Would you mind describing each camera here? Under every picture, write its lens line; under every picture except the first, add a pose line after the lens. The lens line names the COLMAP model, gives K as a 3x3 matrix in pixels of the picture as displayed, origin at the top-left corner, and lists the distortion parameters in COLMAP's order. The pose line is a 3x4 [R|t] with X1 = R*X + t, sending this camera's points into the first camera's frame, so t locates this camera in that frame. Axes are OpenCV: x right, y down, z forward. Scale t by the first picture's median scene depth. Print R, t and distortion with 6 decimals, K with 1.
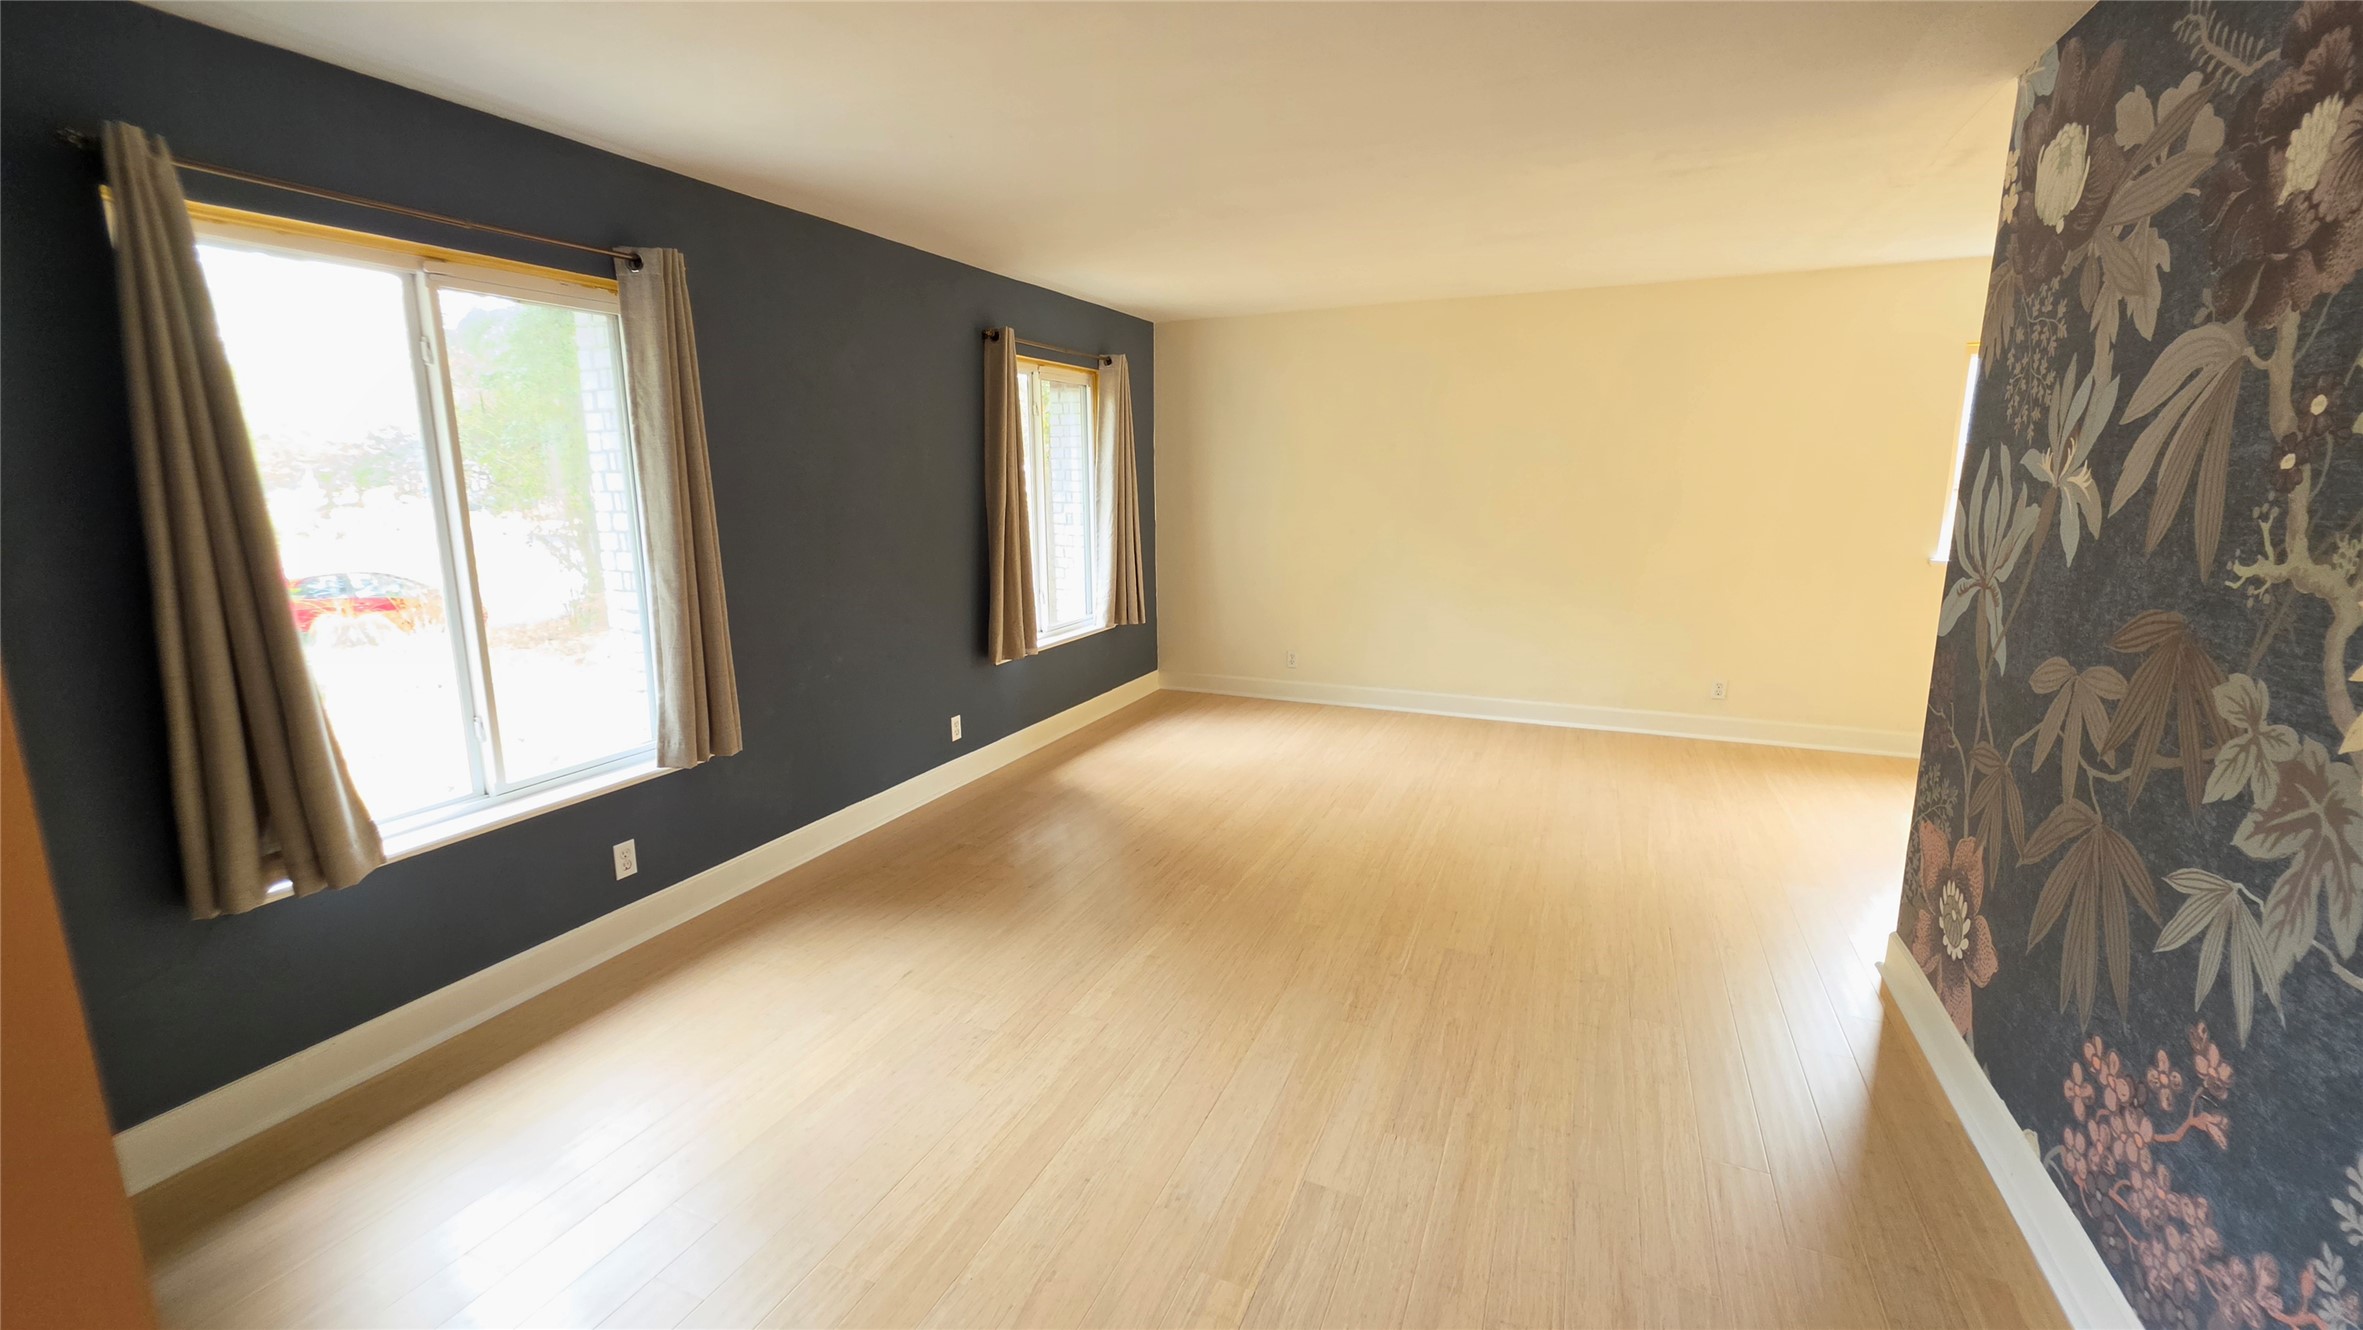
lens RADIAL K [[948.7, 0, 1178.3], [0, 948.7, 647.3], [0, 0, 1]] dist [-0.005714, -0.000376]
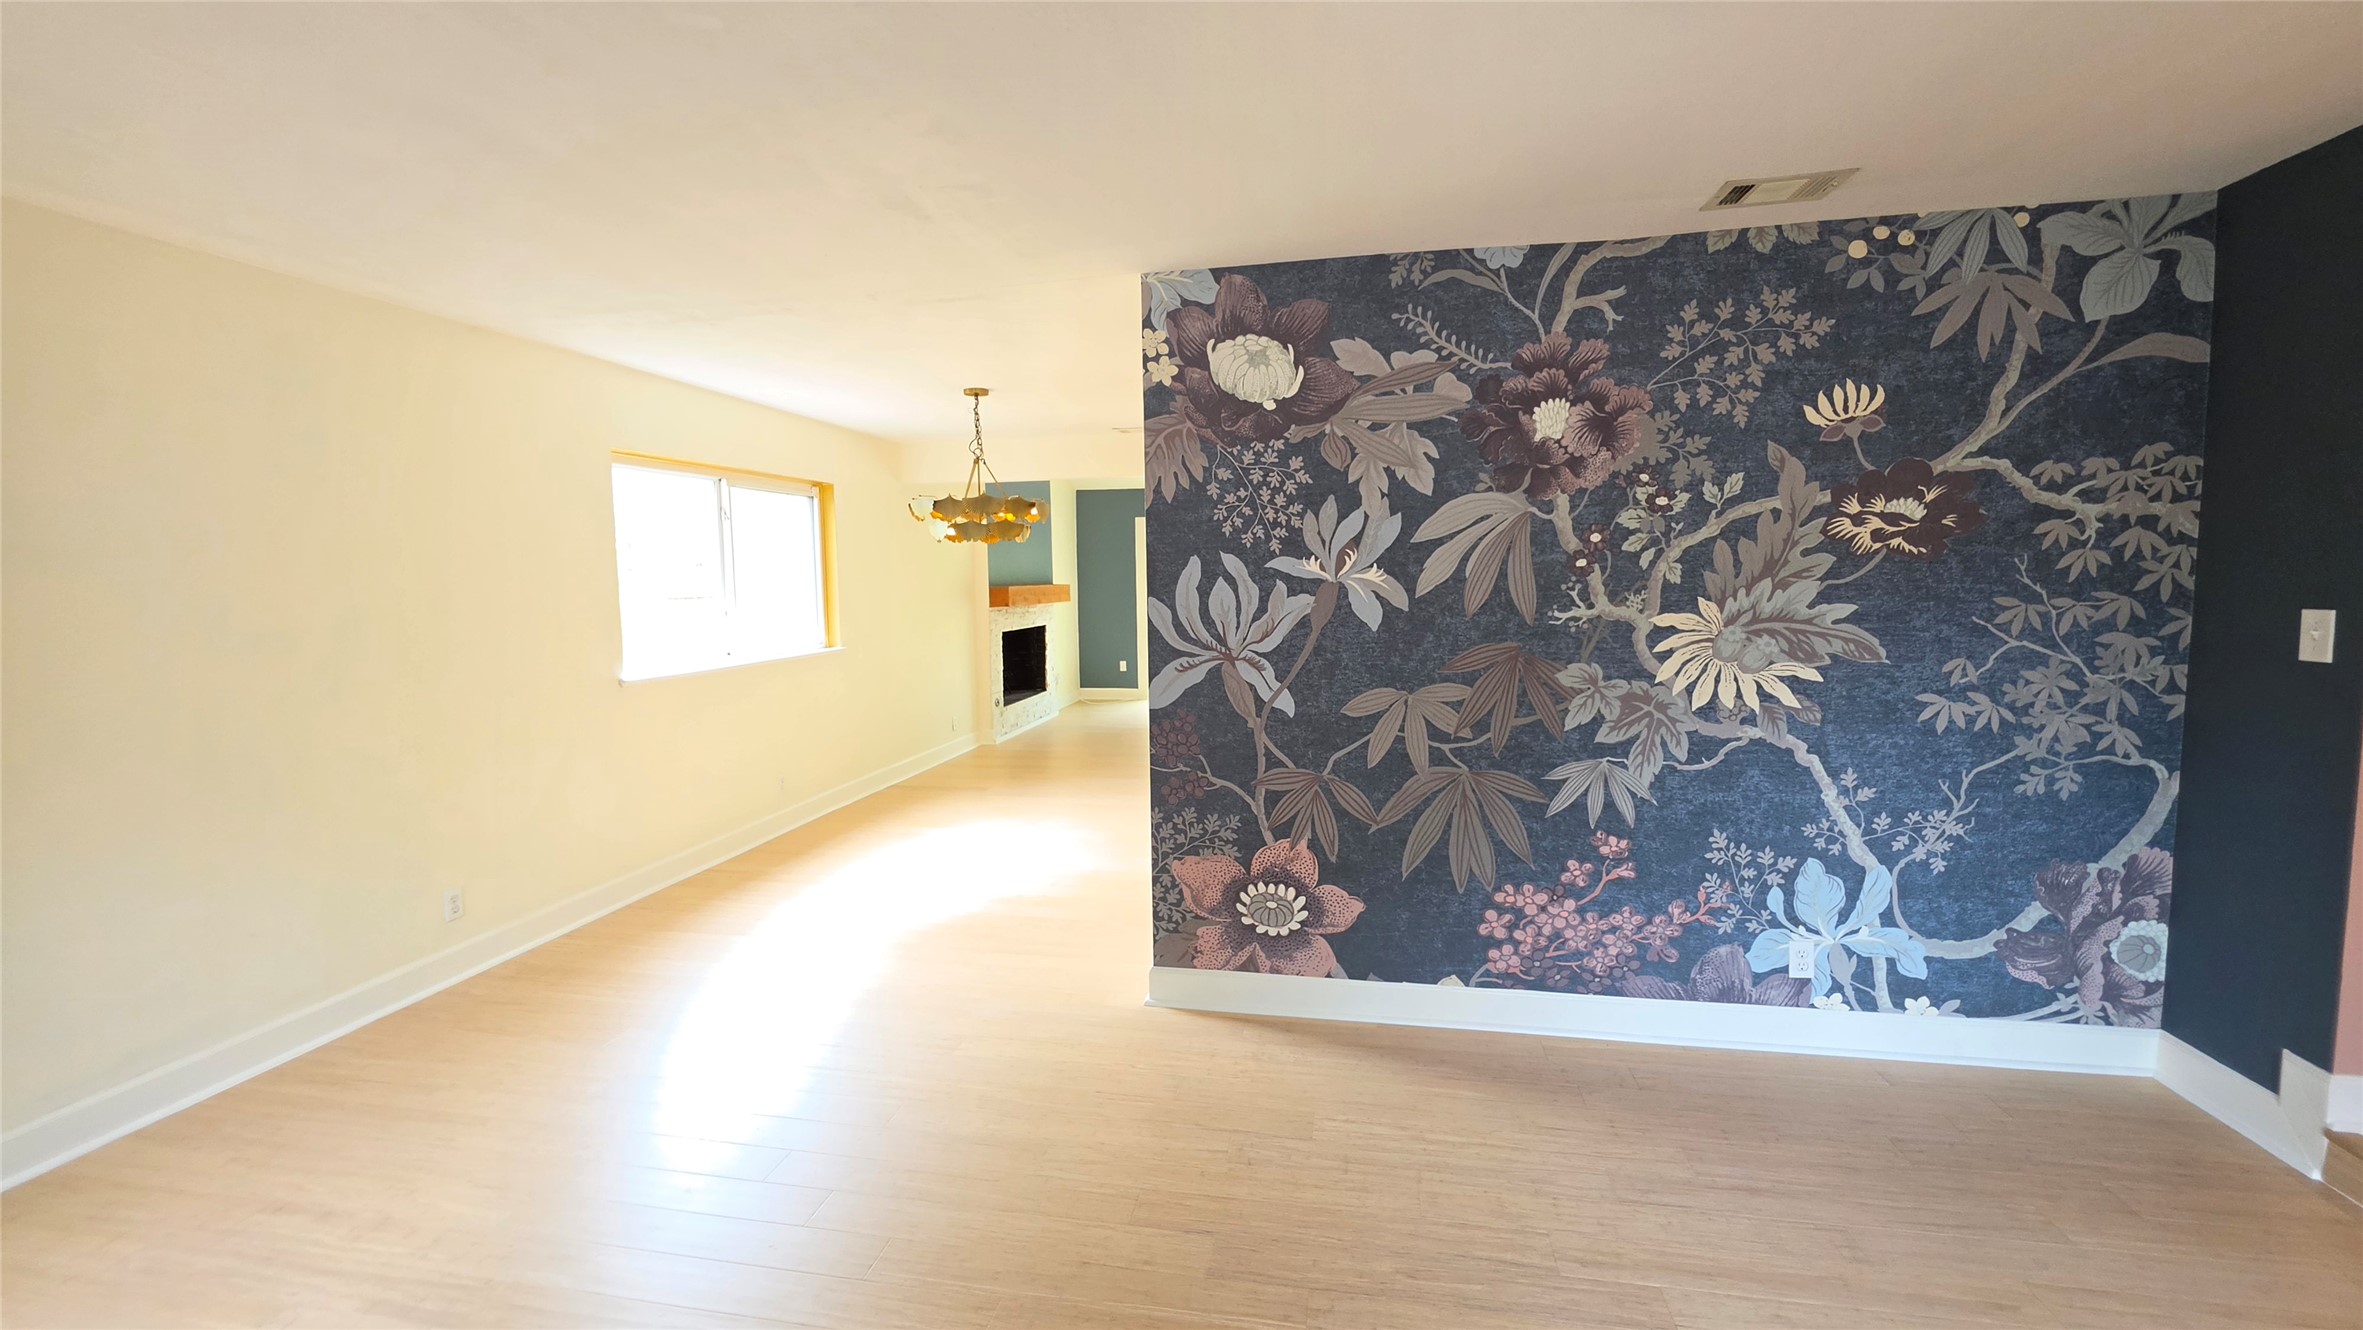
lens RADIAL K [[948.7, 0, 1178.3], [0, 948.7, 647.3], [0, 0, 1]] dist [-0.005714, -0.000376]
pose [[-0.229010, -0.062106, 0.971441, -0.687510], [0.192142, 0.975444, 0.107658, -0.392408], [-0.954272, 0.211310, -0.211453, 2.227076]]
